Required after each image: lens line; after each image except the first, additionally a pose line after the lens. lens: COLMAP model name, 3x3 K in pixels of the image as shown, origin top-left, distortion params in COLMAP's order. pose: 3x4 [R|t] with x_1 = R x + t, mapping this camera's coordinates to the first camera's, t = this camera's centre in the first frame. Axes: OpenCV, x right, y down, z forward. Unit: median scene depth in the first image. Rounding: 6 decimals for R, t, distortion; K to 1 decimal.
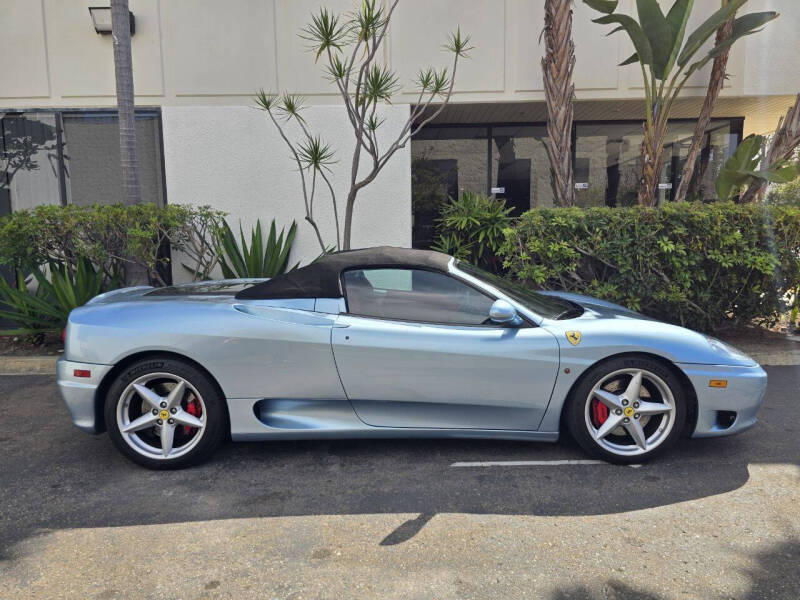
lens RADIAL K [[545.3, 0, 394.5], [0, 545.3, 298.7], [0, 0, 1]] dist [0.048916, -0.042957]
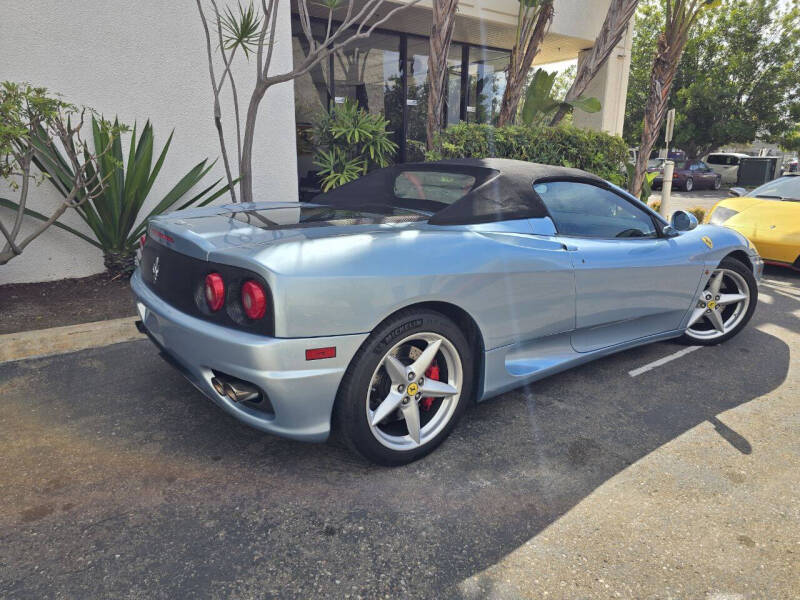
lens RADIAL K [[552.2, 0, 393.3], [0, 552.2, 301.1], [0, 0, 1]] dist [0.039214, -0.035829]
pose [[0.802311, -0.130659, 0.582431, -0.476467], [0.047316, 0.986599, 0.156150, -0.010709], [-0.595028, -0.097722, 0.797742, 0.250471]]
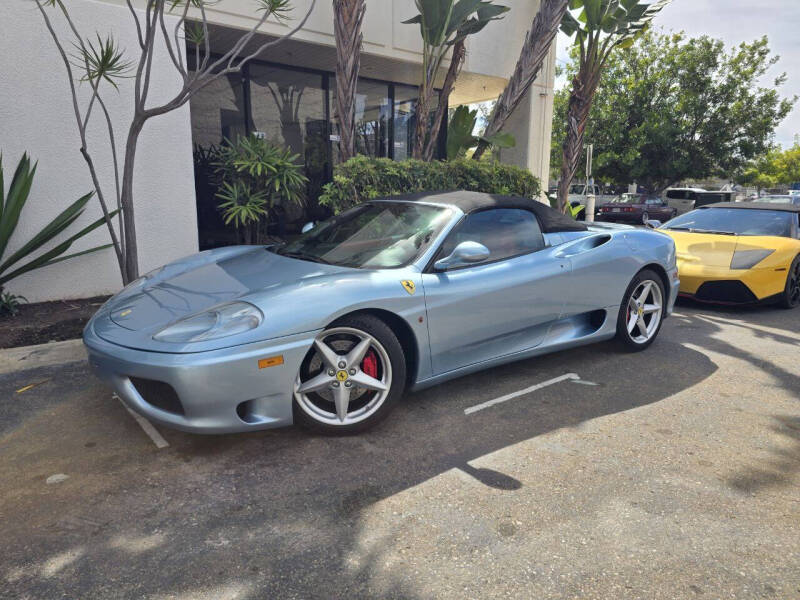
lens RADIAL K [[545.3, 0, 391.8], [0, 545.3, 292.6], [0, 0, 1]] dist [0.048916, -0.042957]
pose [[0.788460, -0.091769, 0.608201, -0.324729], [0.050889, 0.995150, 0.084184, -0.000643], [-0.612977, -0.035425, 0.789306, 0.176504]]
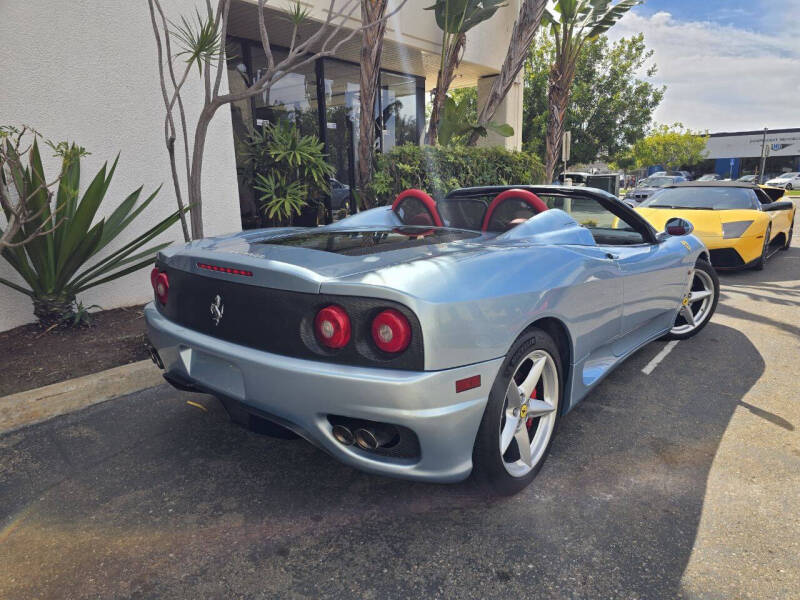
lens RADIAL K [[545.3, 0, 403.0], [0, 545.3, 310.3], [0, 0, 1]] dist [0.048916, -0.042957]
pose [[0.626394, -0.176668, 0.759222, -0.571396], [0.097026, 0.984075, 0.148939, -0.018290], [-0.773444, -0.019630, 0.633560, 0.383028]]
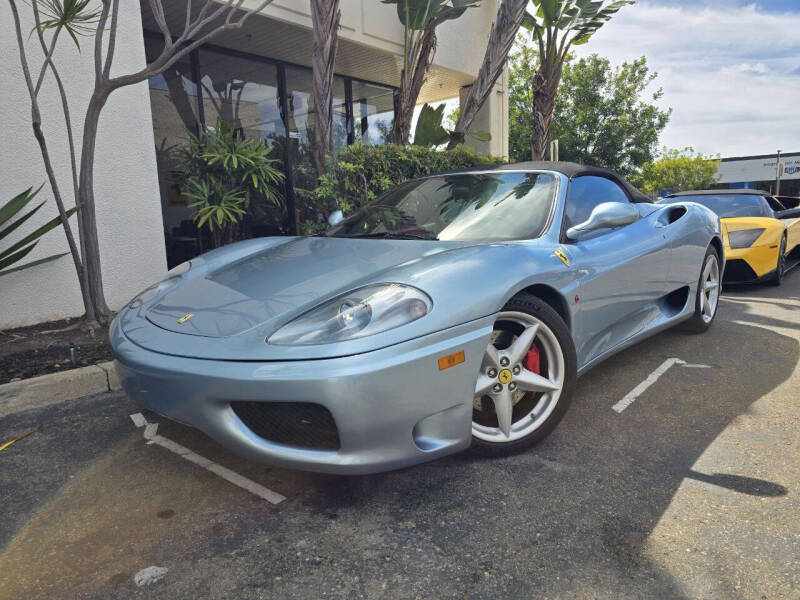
lens RADIAL K [[545.3, 0, 400.9], [0, 545.3, 293.2], [0, 0, 1]] dist [0.048916, -0.042957]
pose [[0.650050, -0.118172, 0.750647, -0.388159], [0.107018, 0.992226, 0.063526, 0.025525], [-0.752318, 0.039038, 0.657643, 0.394329]]
